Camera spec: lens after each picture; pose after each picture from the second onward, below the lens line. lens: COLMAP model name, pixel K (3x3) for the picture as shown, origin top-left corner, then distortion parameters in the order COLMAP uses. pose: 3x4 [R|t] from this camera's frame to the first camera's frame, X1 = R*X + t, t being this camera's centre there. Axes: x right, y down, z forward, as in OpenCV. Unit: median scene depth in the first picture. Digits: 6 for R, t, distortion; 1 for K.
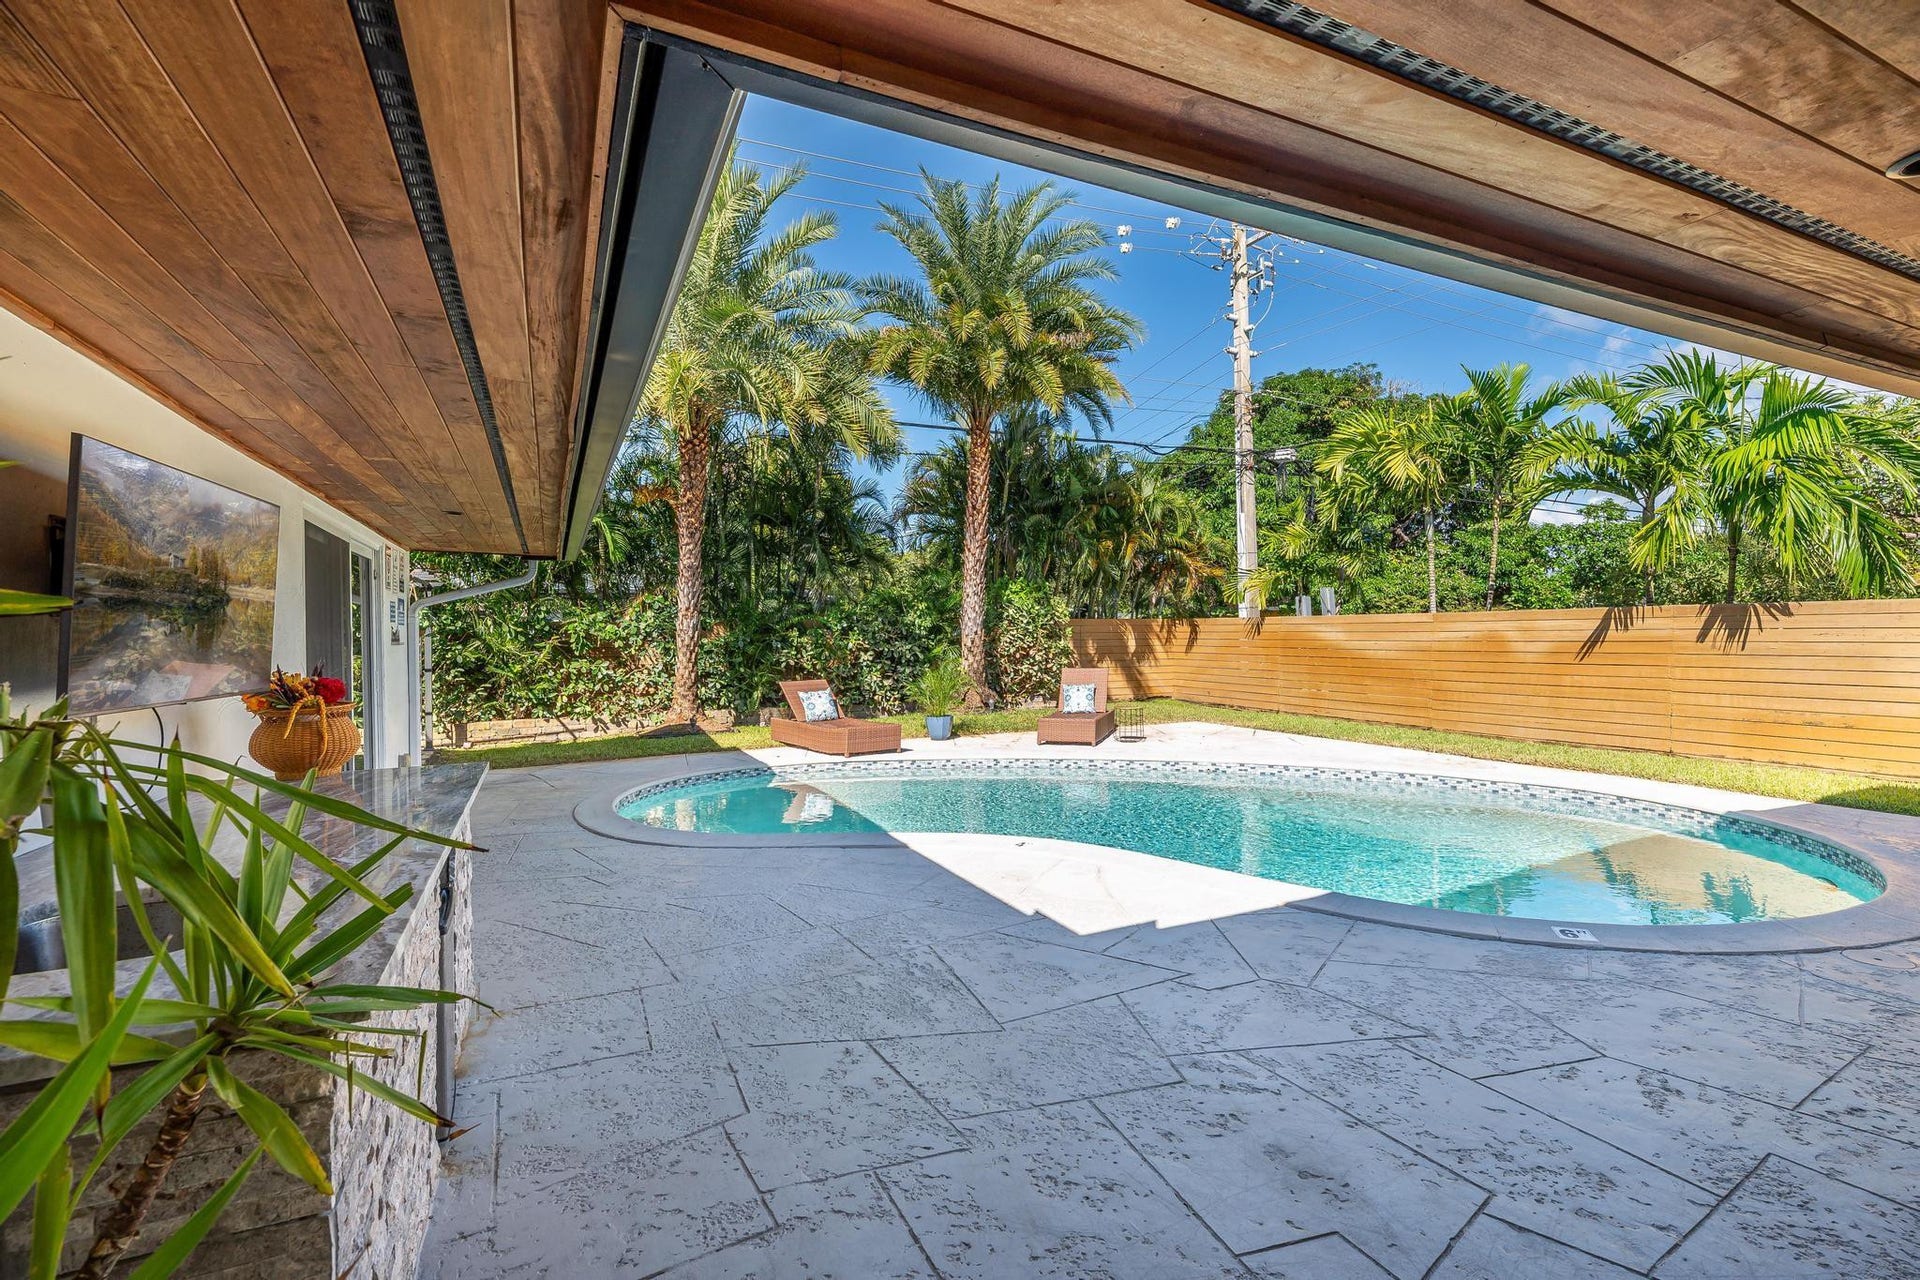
lens RADIAL K [[851.0, 0, 959.8], [0, 851.0, 632.0], [0, 0, 1]] dist [0.000361, -0.000108]
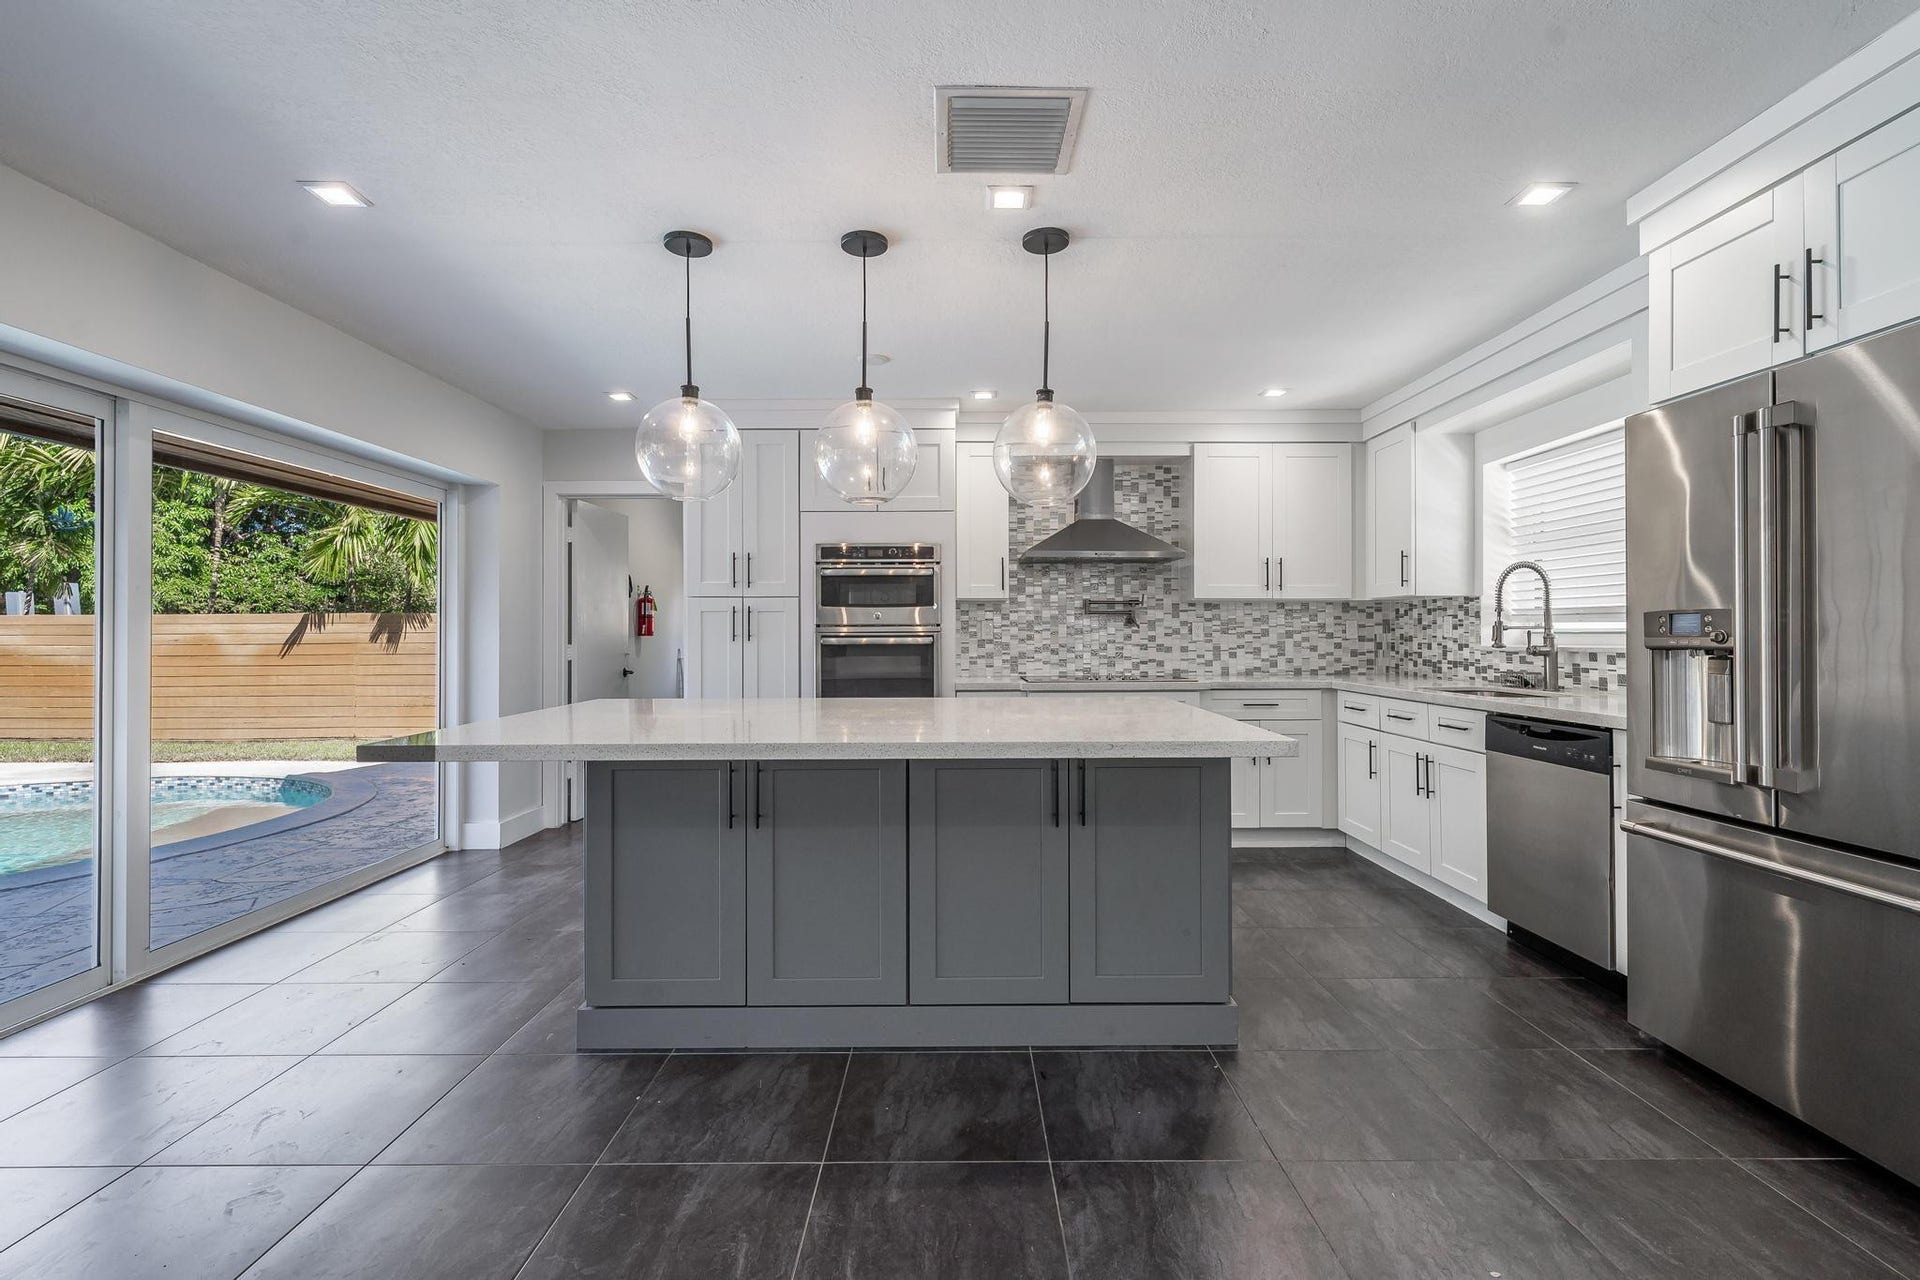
lens RADIAL K [[851.0, 0, 967.3], [0, 851.0, 656.8], [0, 0, 1]] dist [0.000361, -0.000108]
pose [[0.422186, -0.010875, 0.906444, 0.114188], [-0.001480, 0.999918, 0.012685, 0.012447], [-0.906508, -0.006697, 0.422135, -0.234699]]
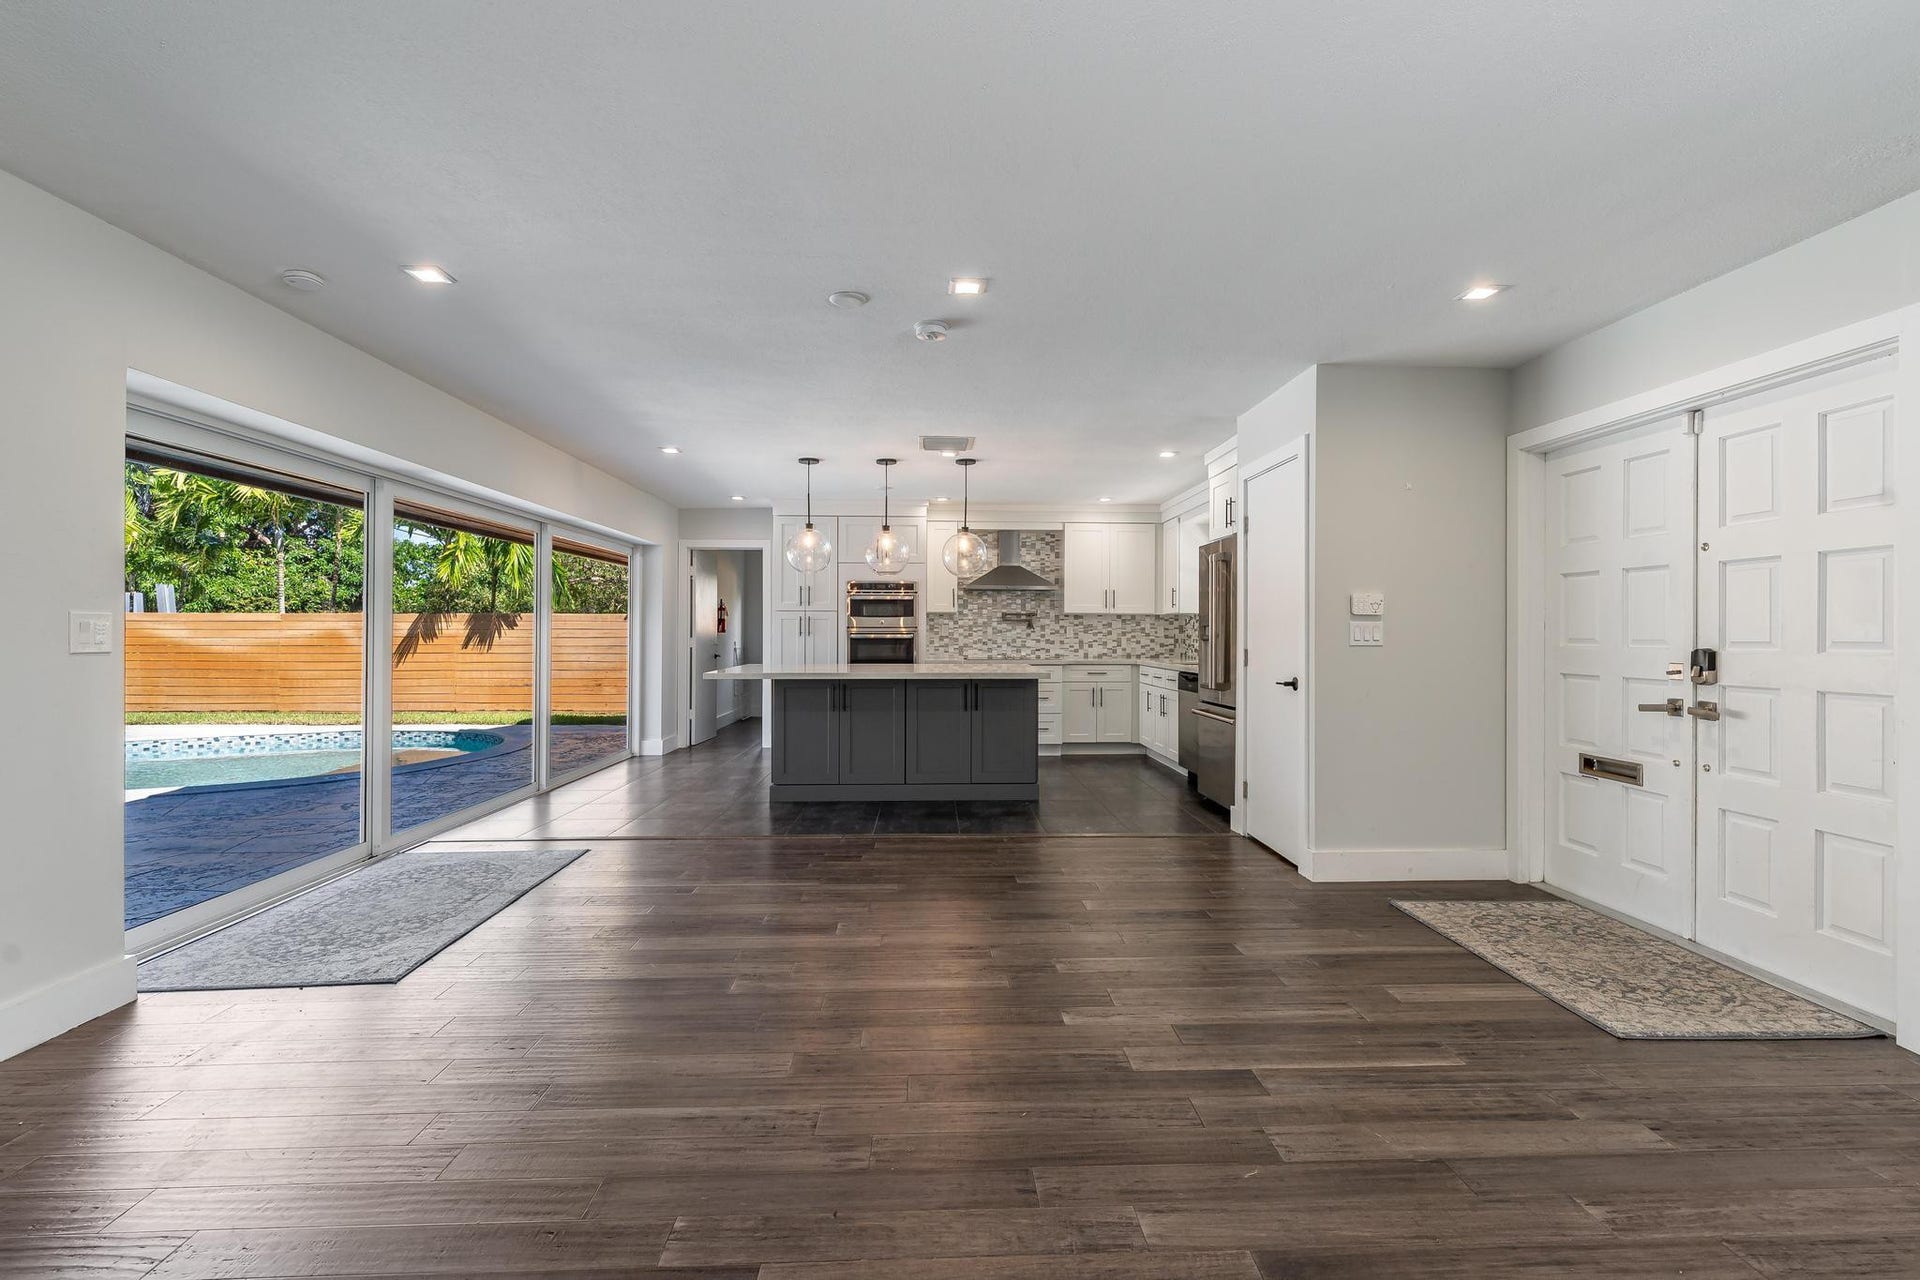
lens RADIAL K [[851.0, 0, 965.8], [0, 851.0, 637.6], [0, 0, 1]] dist [0.000361, -0.000108]
pose [[0.393301, 0.009474, 0.919361, -0.170812], [-0.006239, 0.999951, -0.007636, 0.016214], [-0.919389, -0.002733, 0.393341, -0.373428]]
